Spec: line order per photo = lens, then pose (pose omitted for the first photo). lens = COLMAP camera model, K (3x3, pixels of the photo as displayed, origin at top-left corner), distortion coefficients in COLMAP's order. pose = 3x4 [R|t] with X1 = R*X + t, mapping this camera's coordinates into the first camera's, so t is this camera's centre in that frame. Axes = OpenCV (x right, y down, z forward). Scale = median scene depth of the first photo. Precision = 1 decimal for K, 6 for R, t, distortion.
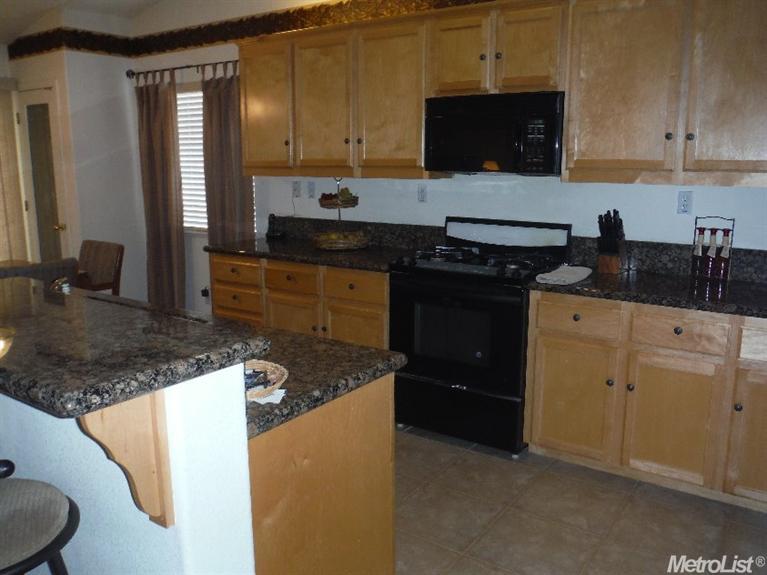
lens RADIAL K [[655.4, 0, 393.5], [0, 655.4, 286.6], [0, 0, 1]] dist [-0.037932, 0.014635]
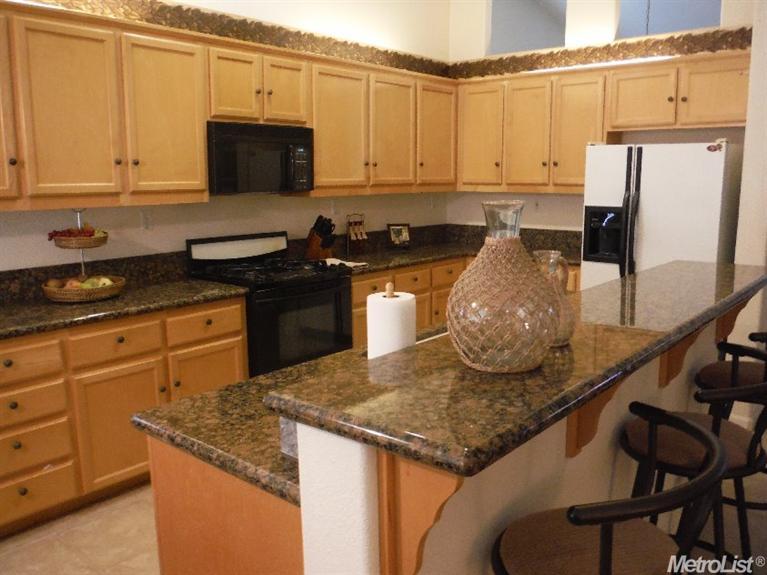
lens RADIAL K [[655.4, 0, 393.5], [0, 655.4, 286.6], [0, 0, 1]] dist [-0.037932, 0.014635]
pose [[0.088830, -0.169399, 0.981536, -0.812941], [0.198684, 0.968642, 0.149192, -0.116506], [-0.976030, 0.181762, 0.119701, 0.560438]]
